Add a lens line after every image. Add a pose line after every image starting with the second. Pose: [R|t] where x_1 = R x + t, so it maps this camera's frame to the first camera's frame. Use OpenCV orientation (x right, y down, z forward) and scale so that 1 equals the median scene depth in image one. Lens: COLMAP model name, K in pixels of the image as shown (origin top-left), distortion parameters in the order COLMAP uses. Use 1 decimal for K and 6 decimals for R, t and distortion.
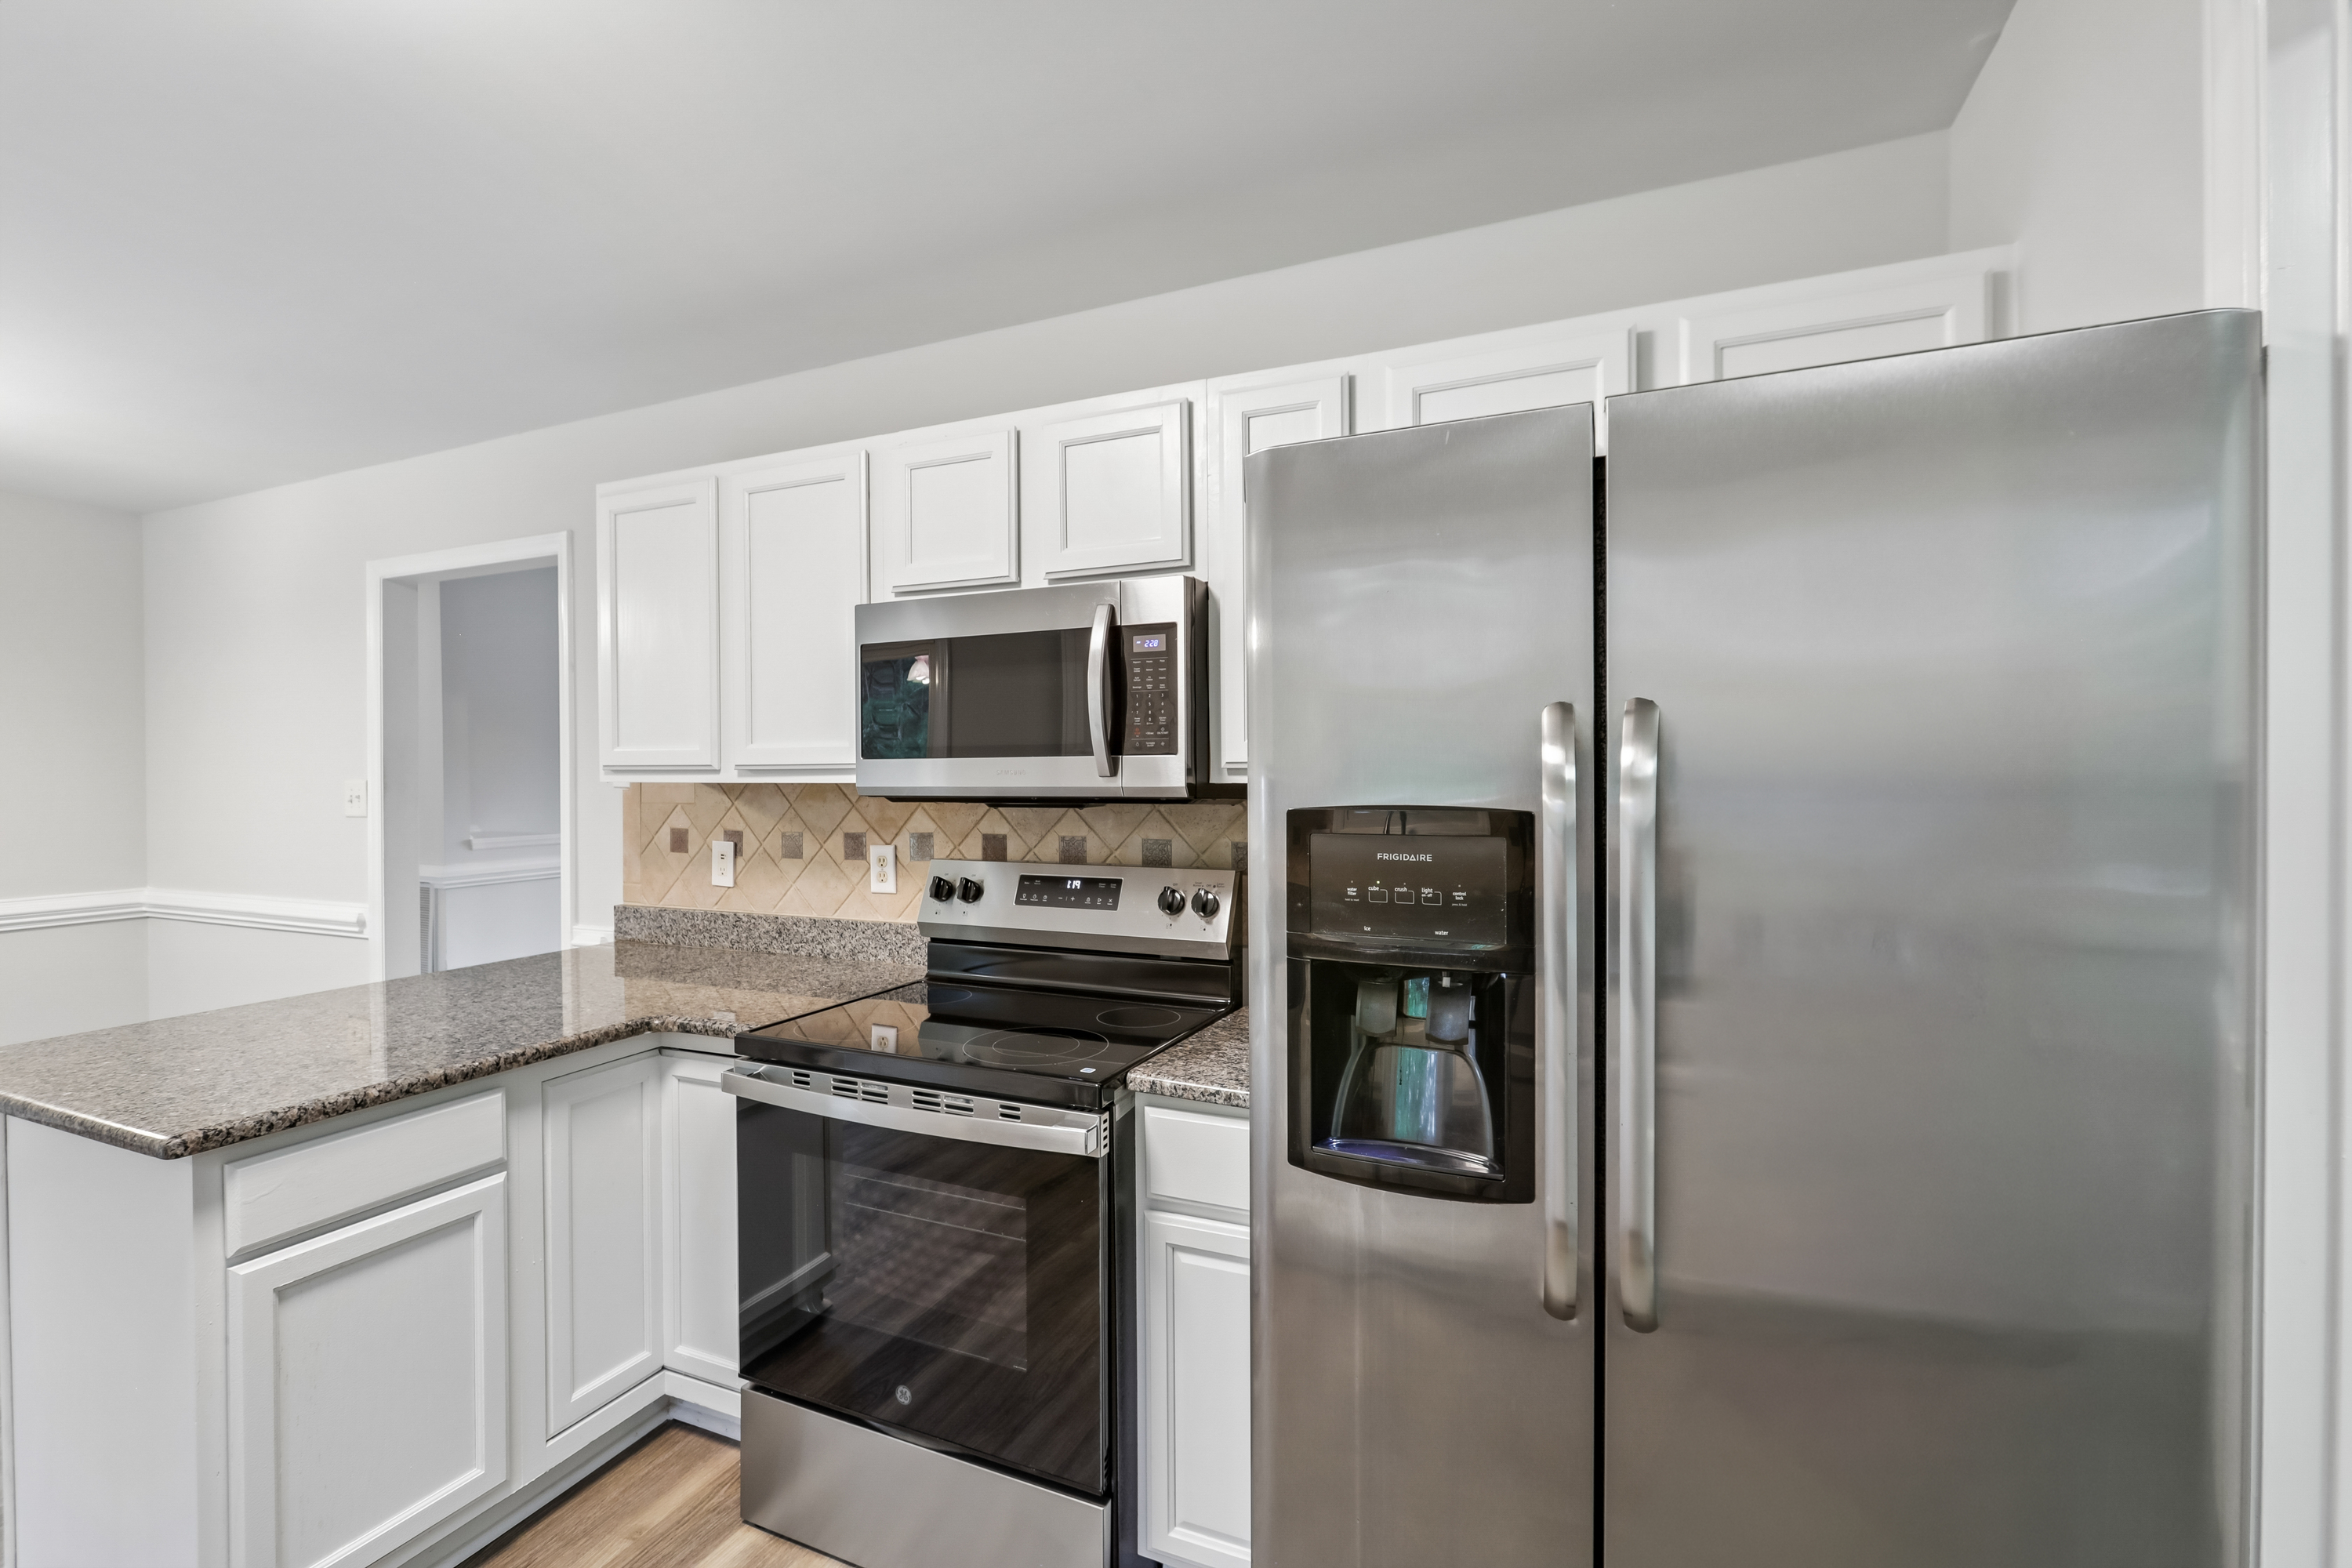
lens RADIAL K [[1027.9, 0, 1174.2], [0, 1027.9, 774.3], [0, 0, 1]] dist [-0.003752, 0.004491]
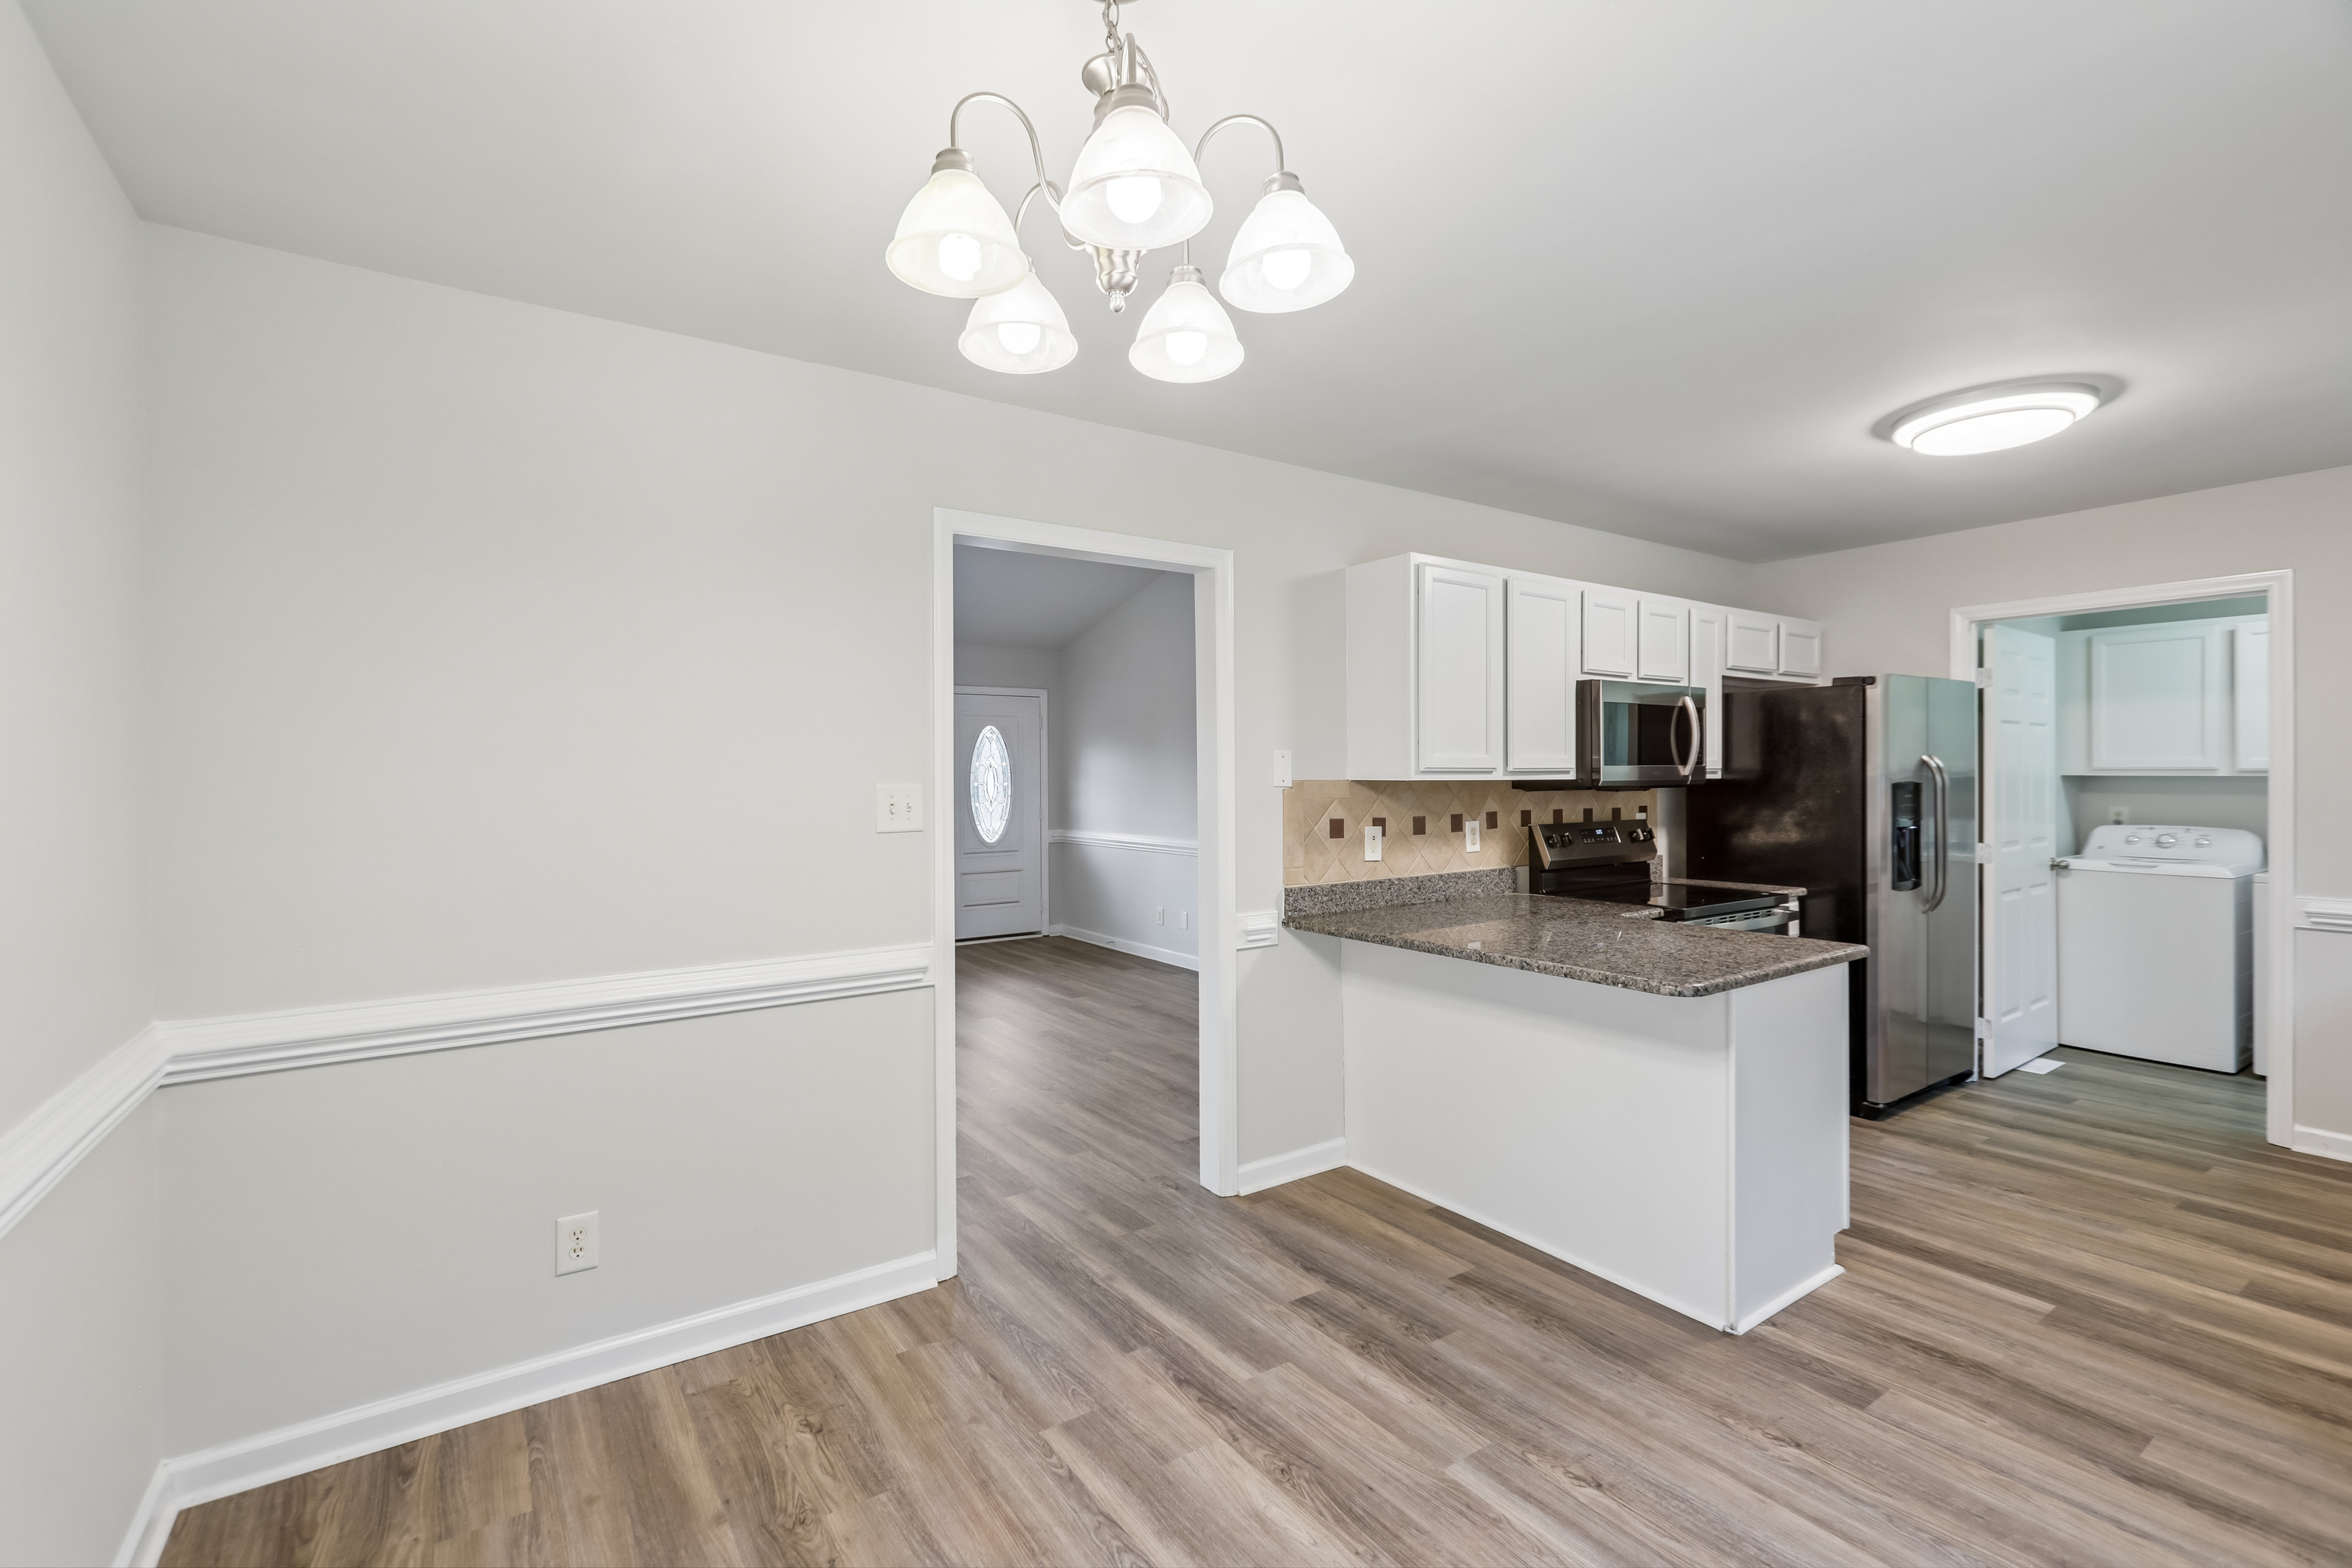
lens RADIAL K [[1027.9, 0, 1174.2], [0, 1027.9, 774.3], [0, 0, 1]] dist [-0.003752, 0.004491]
pose [[0.523932, 0.001336, 0.851759, -1.751003], [0.006079, 0.999967, -0.005308, 0.004647], [-0.851739, 0.007959, 0.523906, 0.549772]]
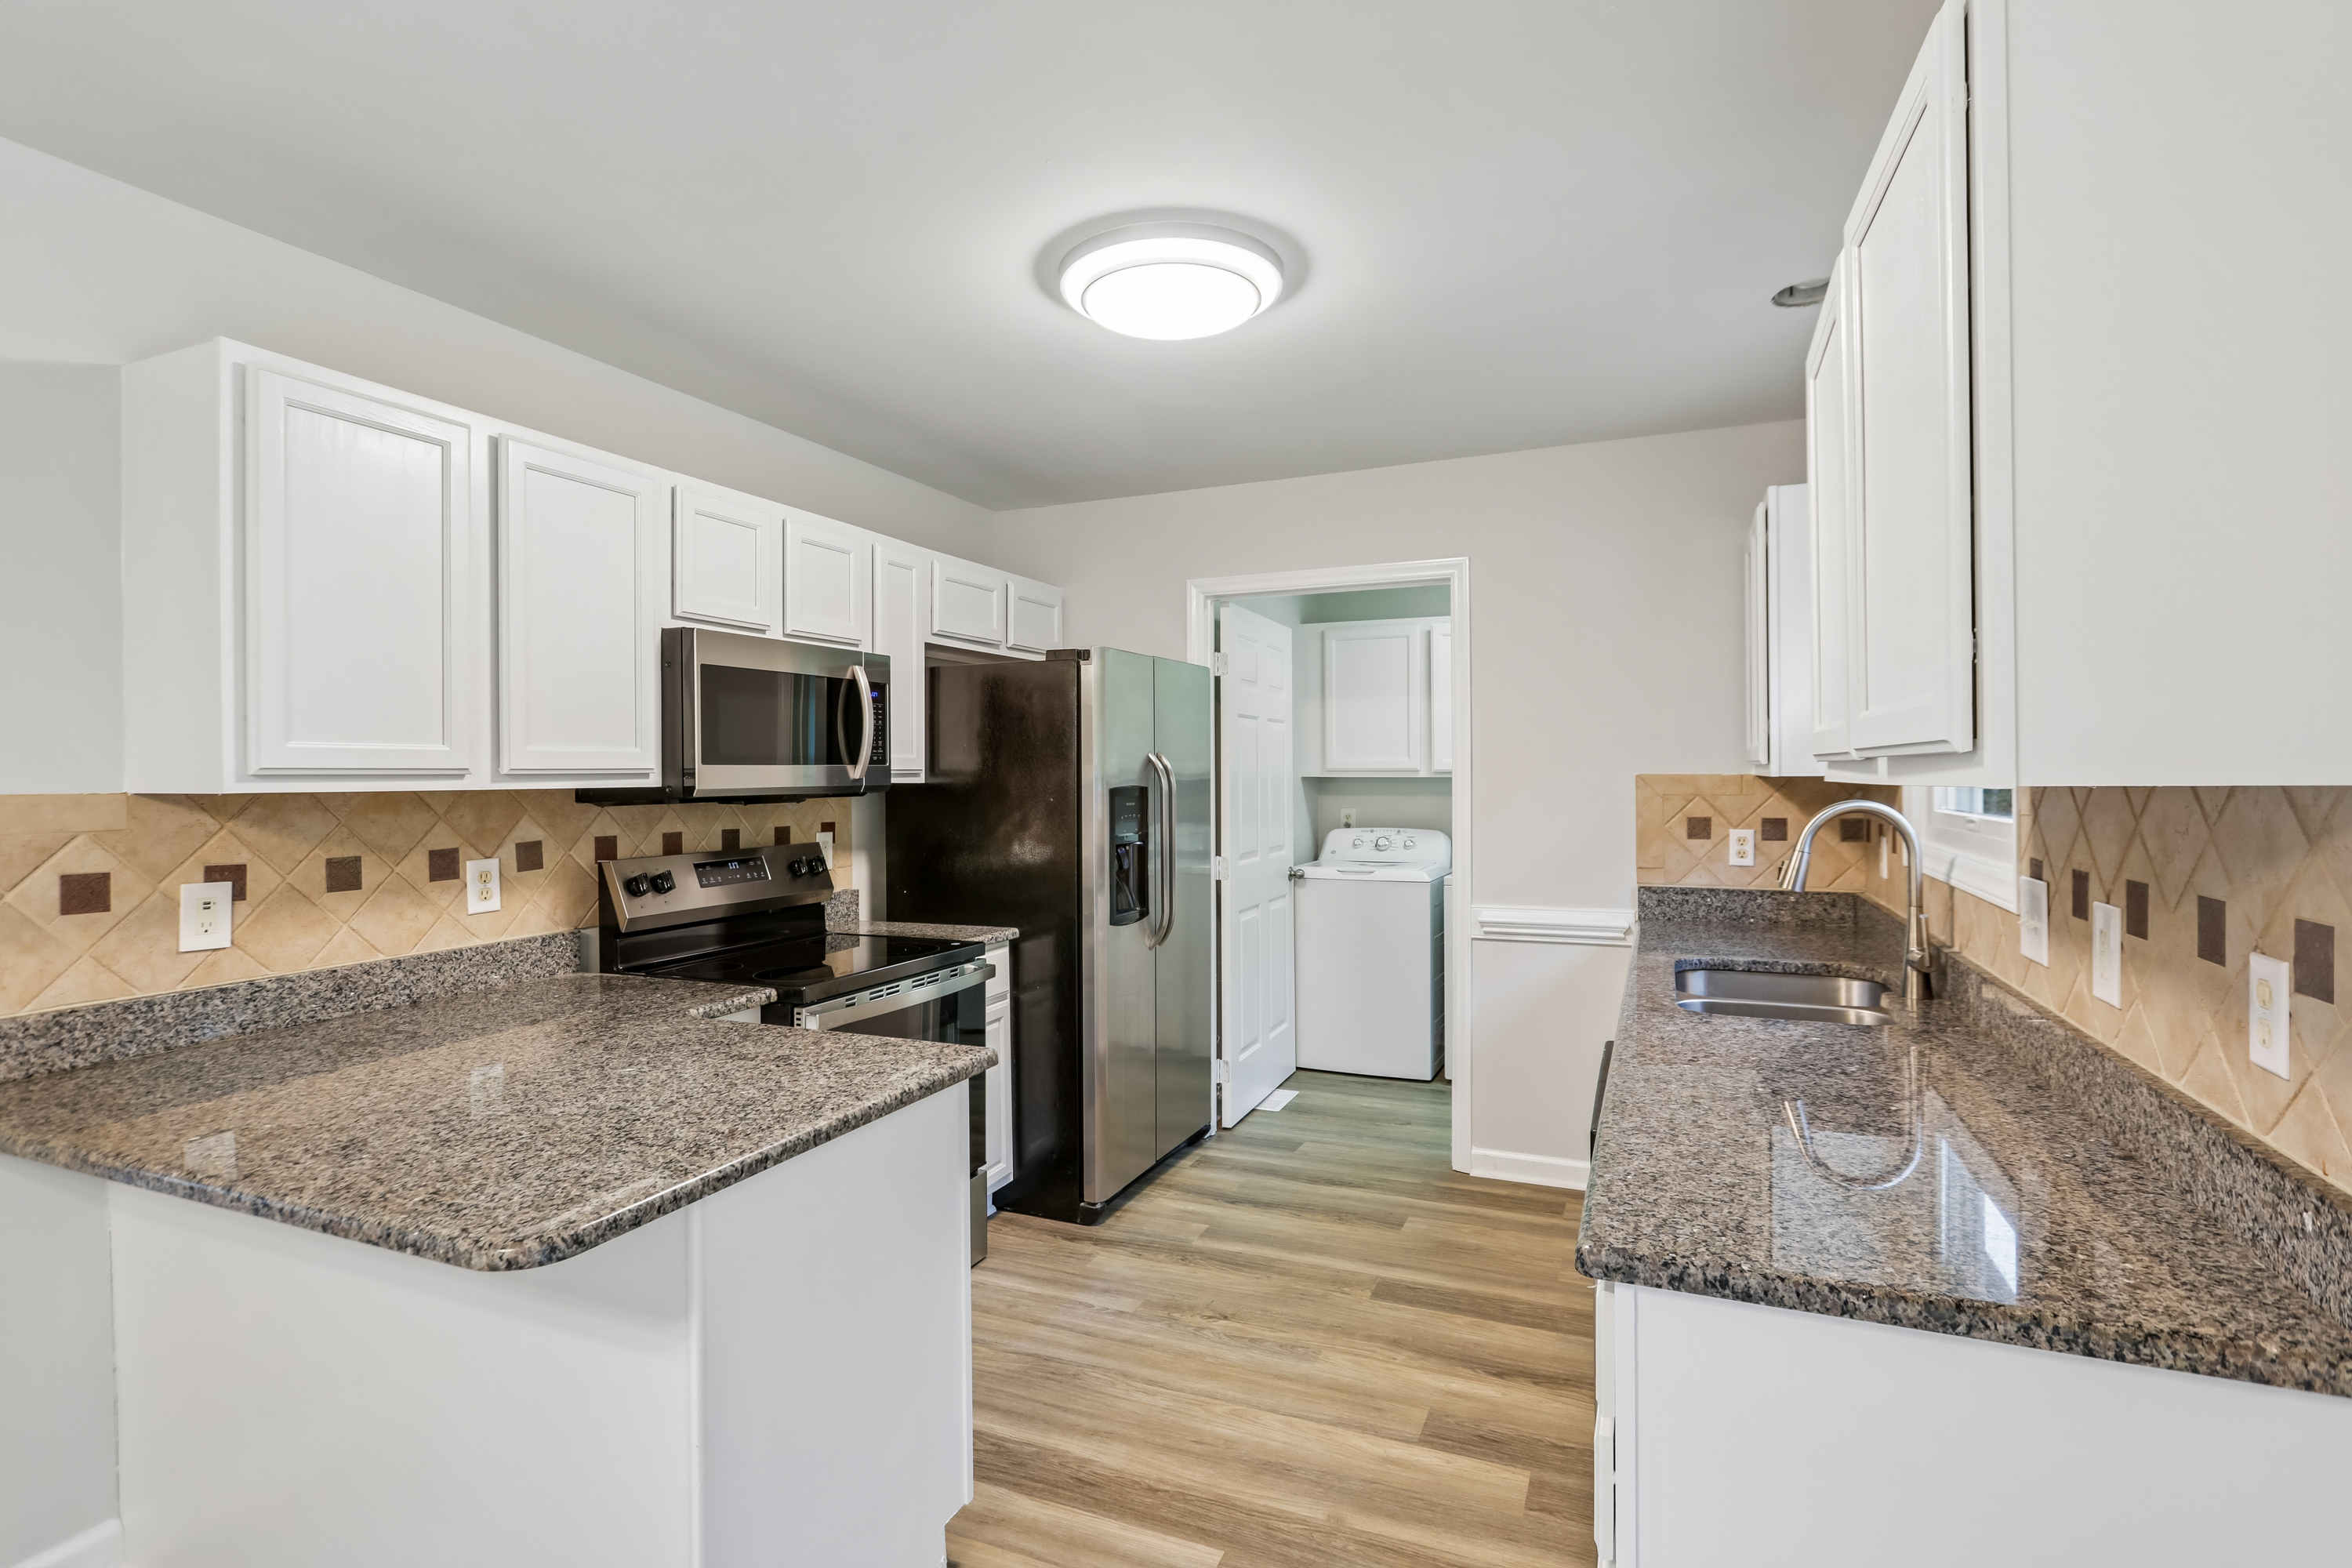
lens RADIAL K [[1147.6, 0, 1165.2], [0, 1147.6, 776.5], [0, 0, 1]] dist [-0.001733, -0.000276]
pose [[-0.010032, 0.001155, 0.999949, -1.237524], [0.012324, 0.999924, -0.001031, 0.004861], [-0.999874, 0.012314, -0.010045, 0.395639]]
